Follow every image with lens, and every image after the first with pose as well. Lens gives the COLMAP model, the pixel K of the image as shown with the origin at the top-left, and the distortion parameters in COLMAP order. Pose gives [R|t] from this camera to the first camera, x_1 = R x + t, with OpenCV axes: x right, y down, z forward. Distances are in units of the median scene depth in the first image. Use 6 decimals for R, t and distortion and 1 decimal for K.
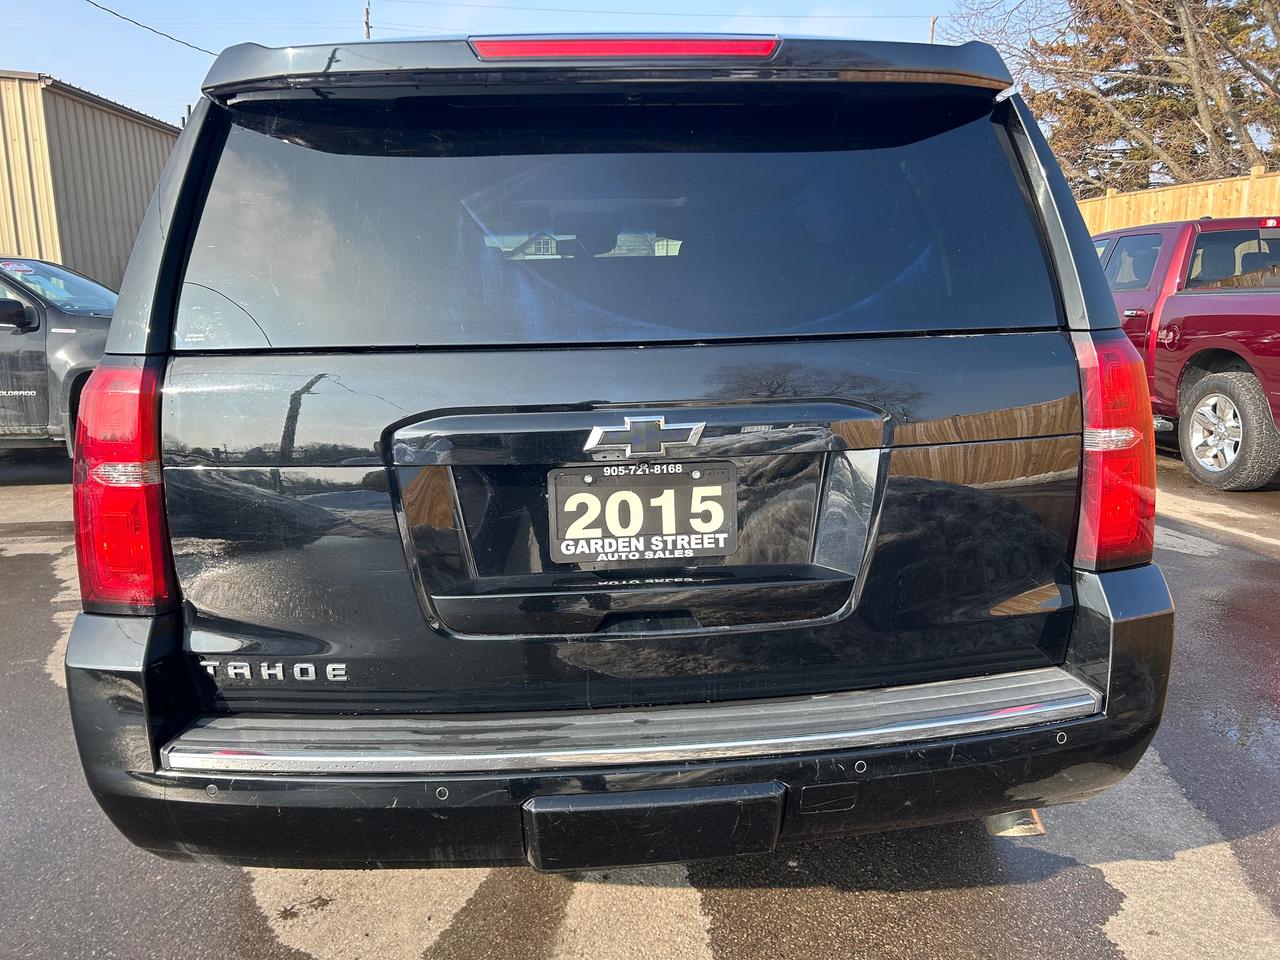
lens RADIAL K [[988.6, 0, 641.3], [0, 988.6, 456.2], [0, 0, 1]] dist [0.008294, -0.000658]
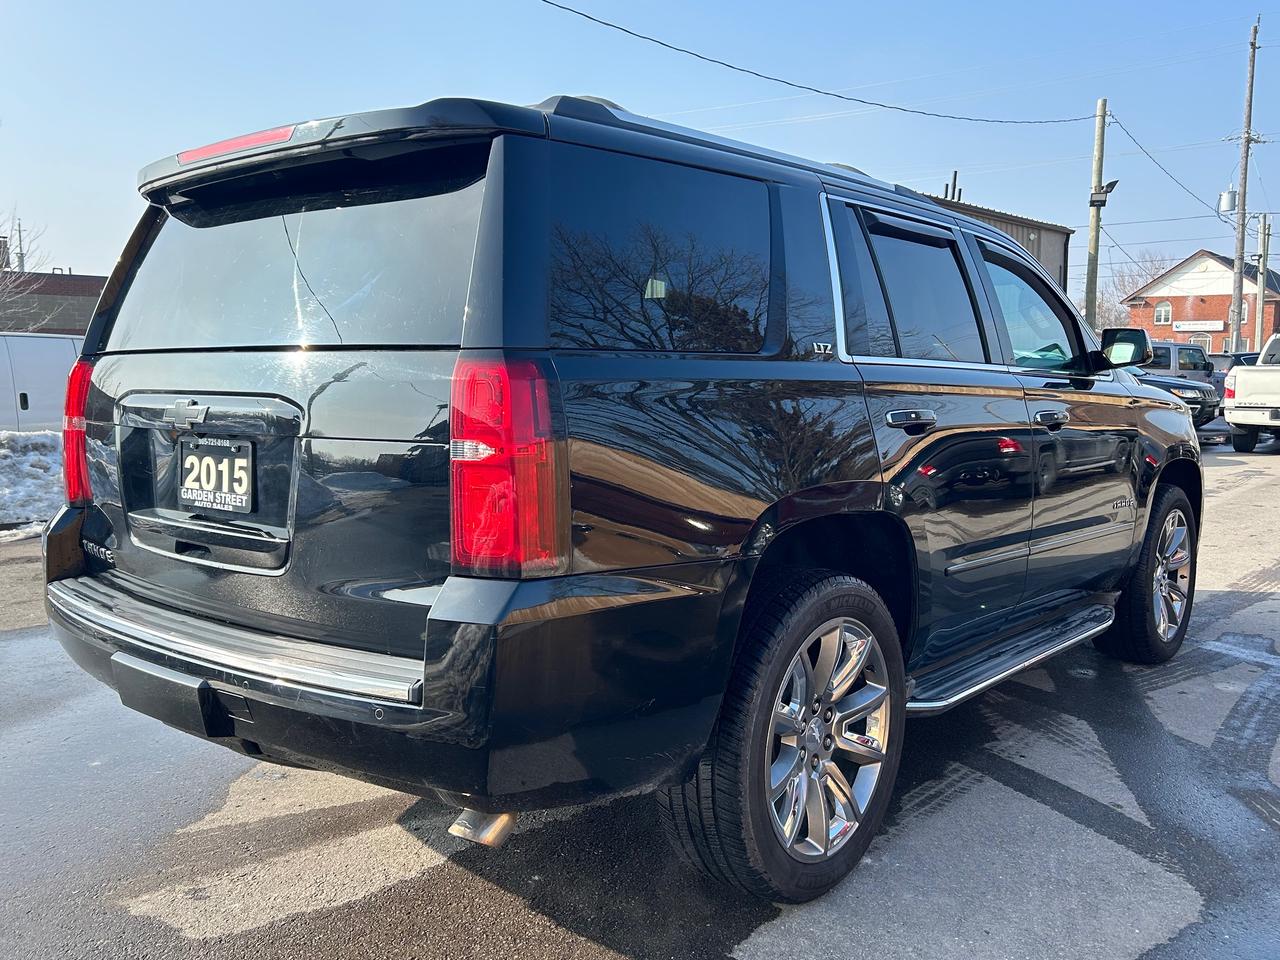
lens RADIAL K [[1129.3, 0, 640.0], [0, 1129.3, 480.0], [0, 0, 1]] dist [0.005460, 0.002613]
pose [[0.705935, 0.091202, -0.702380, 1.506069], [-0.136405, 0.990617, -0.008467, -0.001502], [0.695018, 0.101786, 0.711752, 0.296815]]
